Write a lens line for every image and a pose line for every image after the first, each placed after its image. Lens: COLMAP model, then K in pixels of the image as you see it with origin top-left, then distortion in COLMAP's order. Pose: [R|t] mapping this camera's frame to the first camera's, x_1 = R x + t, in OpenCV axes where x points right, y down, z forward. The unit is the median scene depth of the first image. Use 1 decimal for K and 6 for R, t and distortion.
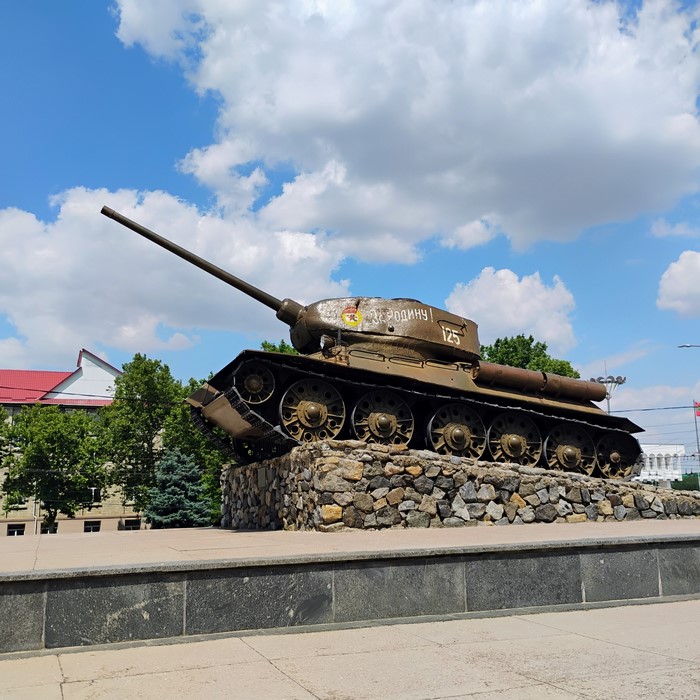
lens RADIAL K [[777.1, 0, 350.0], [0, 777.1, 350.0], [0, 0, 1]] dist [0.051337, -0.017867]
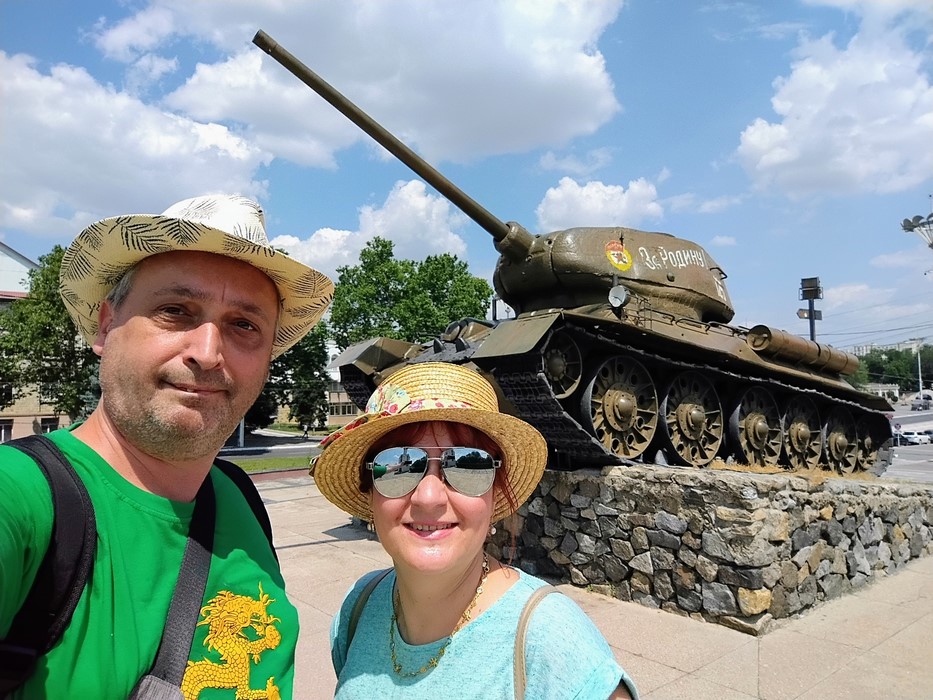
lens RADIAL K [[655.9, 0, 466.6], [0, 655.9, 376.0], [0, 0, 1]] dist [0.209088, -0.300599]
pose [[0.950970, 0.013497, 0.308990, -0.300964], [-0.067437, 0.984058, 0.164565, -0.025528], [-0.301843, -0.177334, 0.936720, 0.450907]]
